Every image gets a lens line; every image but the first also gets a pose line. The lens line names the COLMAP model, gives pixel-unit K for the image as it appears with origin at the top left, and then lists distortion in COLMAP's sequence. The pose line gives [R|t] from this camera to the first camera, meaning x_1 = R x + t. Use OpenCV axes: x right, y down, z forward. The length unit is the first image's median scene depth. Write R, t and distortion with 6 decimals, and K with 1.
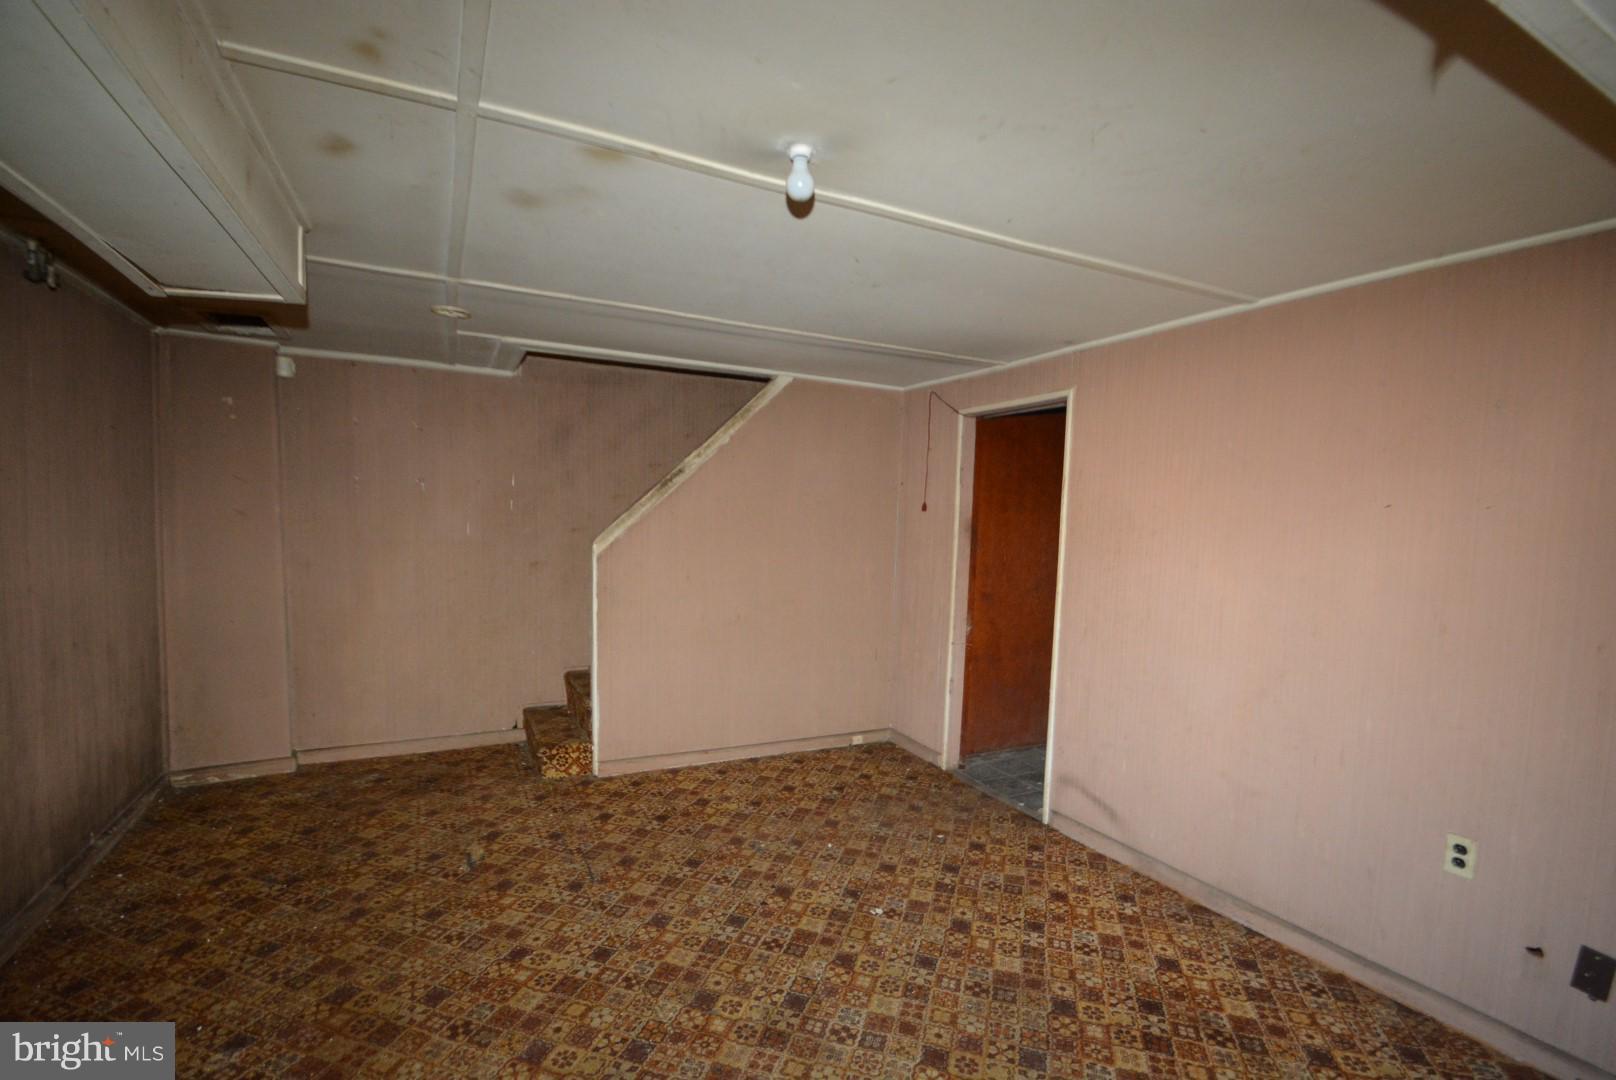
lens RADIAL K [[721.0, 0, 814.5], [0, 721.0, 548.3], [0, 0, 1]] dist [0.001315, -0.010390]
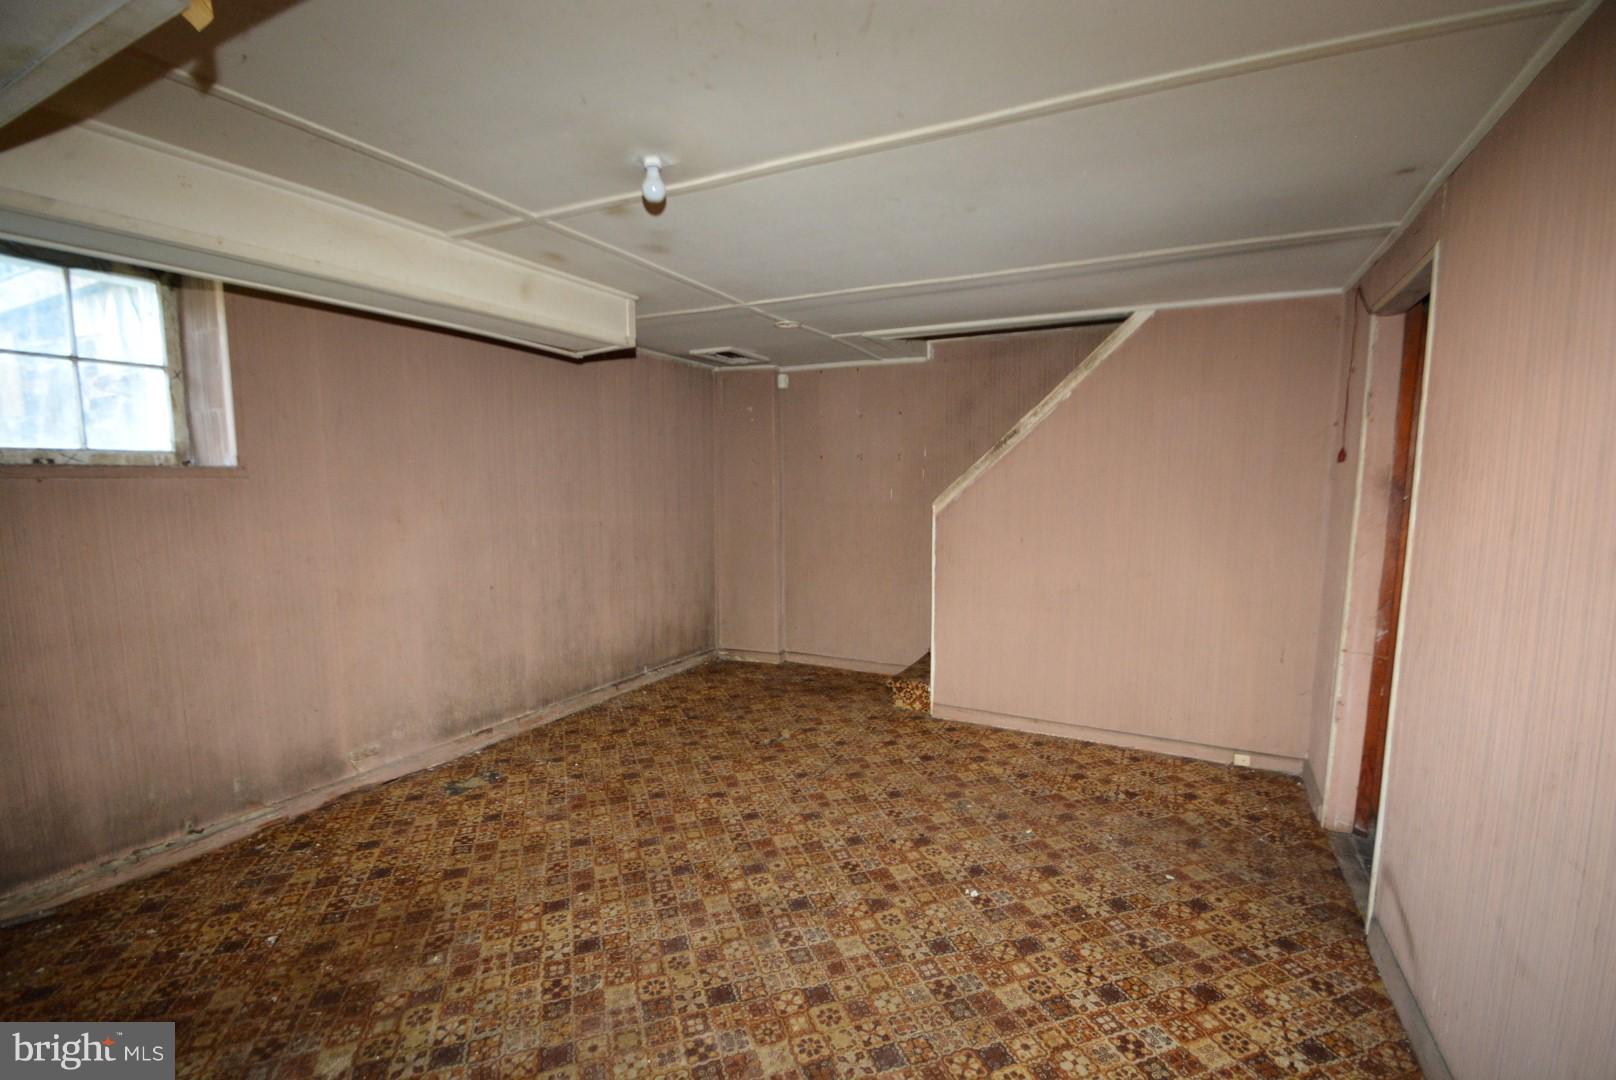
lens RADIAL K [[721.0, 0, 814.7], [0, 721.0, 547.0], [0, 0, 1]] dist [0.001315, -0.010390]
pose [[0.600494, 0.045271, -0.798347, 0.551429], [-0.025990, 0.998974, 0.037099, 0.025765], [0.799207, -0.001529, 0.601054, 0.229846]]
